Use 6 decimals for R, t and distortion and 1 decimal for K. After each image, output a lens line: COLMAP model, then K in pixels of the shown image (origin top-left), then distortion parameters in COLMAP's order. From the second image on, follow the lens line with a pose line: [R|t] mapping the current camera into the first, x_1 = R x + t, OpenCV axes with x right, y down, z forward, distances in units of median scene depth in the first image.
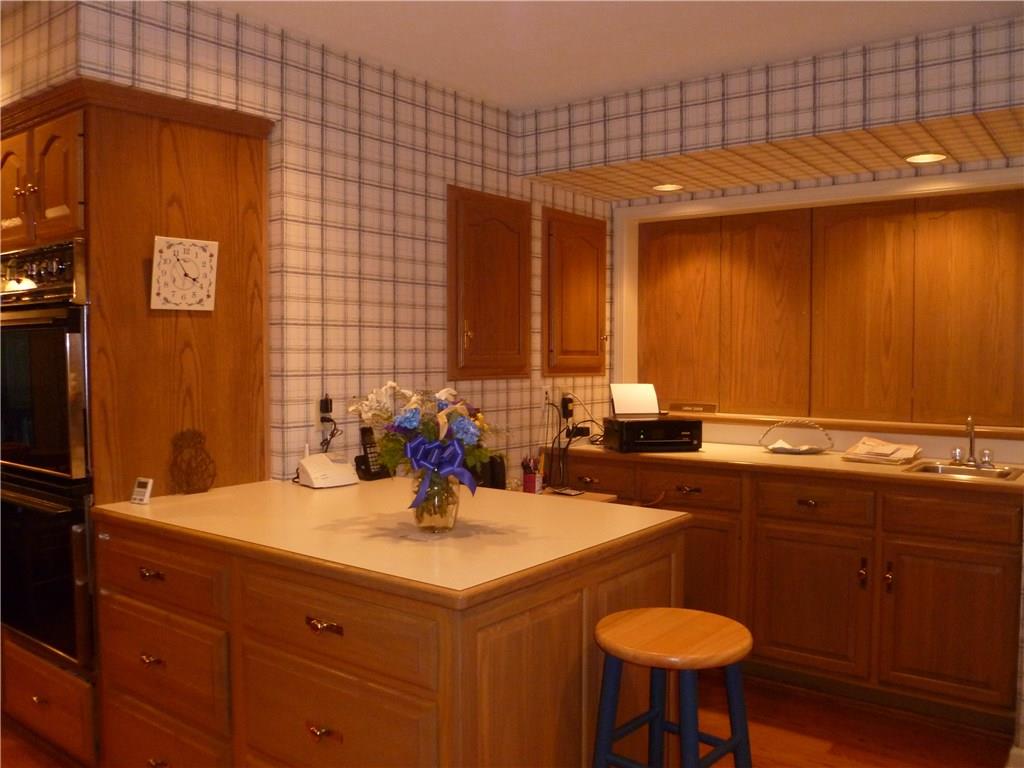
lens RADIAL K [[901.1, 0, 513.3], [0, 901.1, 382.6], [0, 0, 1]] dist [-0.099114, 0.051648]
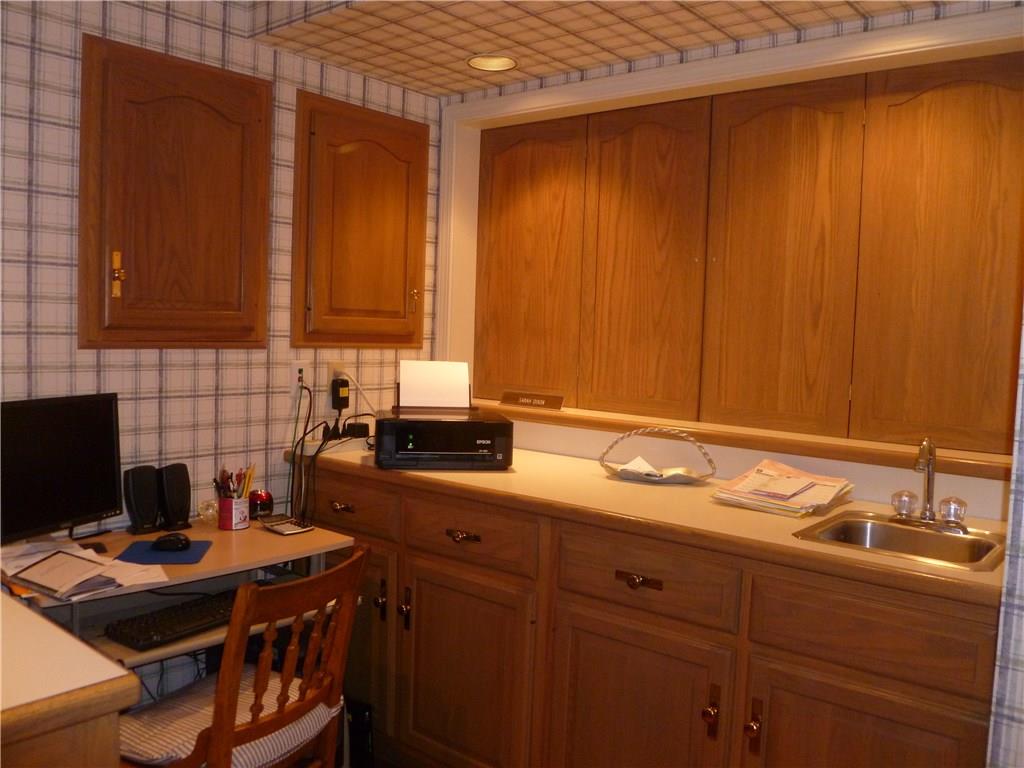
lens RADIAL K [[901.1, 0, 509.8], [0, 901.1, 385.3], [0, 0, 1]] dist [-0.099114, 0.051648]
pose [[0.998593, 0.032359, -0.042021, 0.223452], [-0.030947, 0.998949, 0.033825, -0.005398], [0.043071, -0.032477, 0.998544, 0.346376]]
